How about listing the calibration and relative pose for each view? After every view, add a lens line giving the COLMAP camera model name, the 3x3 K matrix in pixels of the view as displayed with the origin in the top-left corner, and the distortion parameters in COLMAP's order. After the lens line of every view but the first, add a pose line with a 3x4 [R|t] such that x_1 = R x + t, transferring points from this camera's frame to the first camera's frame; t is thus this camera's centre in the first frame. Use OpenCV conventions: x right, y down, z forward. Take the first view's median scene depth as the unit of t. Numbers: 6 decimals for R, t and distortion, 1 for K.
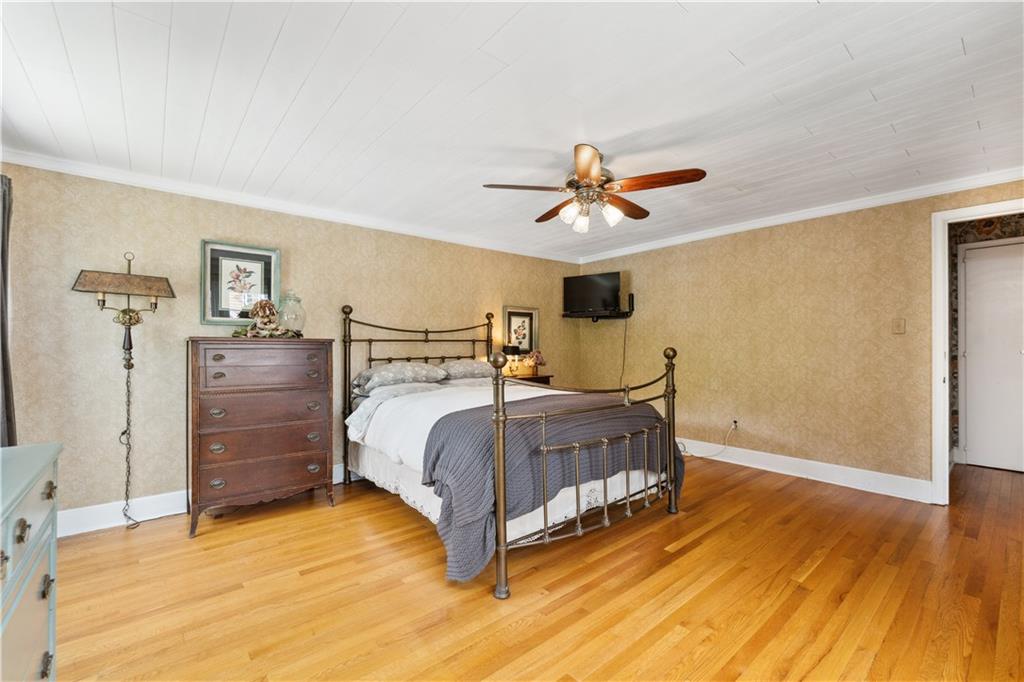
lens RADIAL K [[432.0, 0, 512.6], [0, 432.0, 341.4], [0, 0, 1]] dist [0.000488, -0.000108]
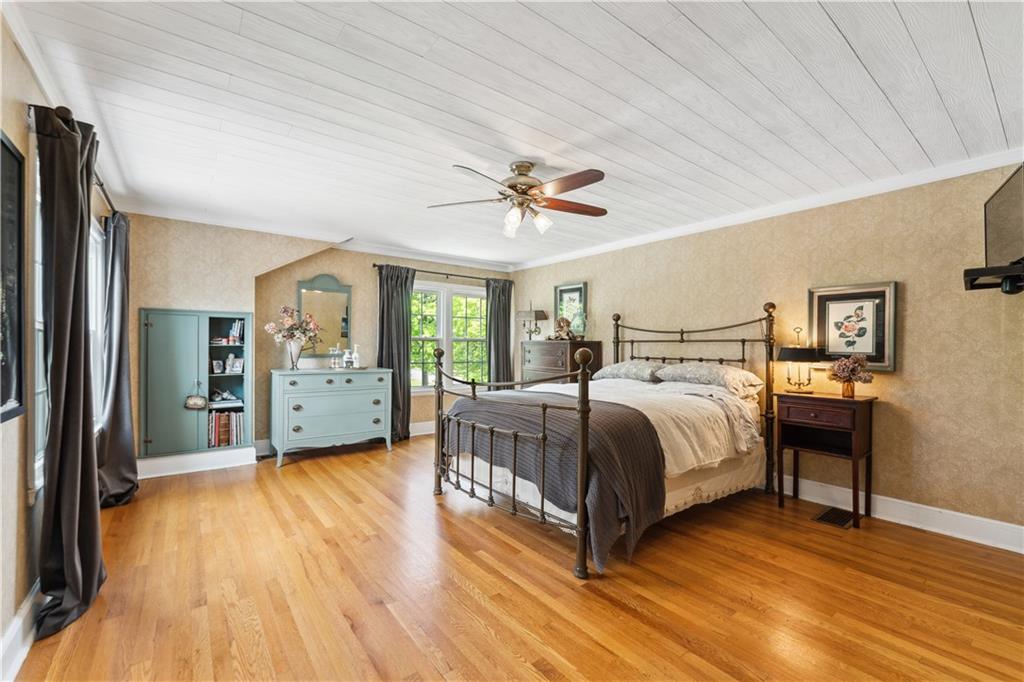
lens RADIAL K [[432.0, 0, 513.3], [0, 432.0, 343.9], [0, 0, 1]] dist [0.000488, -0.000108]
pose [[-0.038326, -0.001007, -0.999265, 0.787737], [0.002095, 0.999997, -0.001088, 0.004987], [0.999263, -0.002135, -0.038323, 0.655288]]
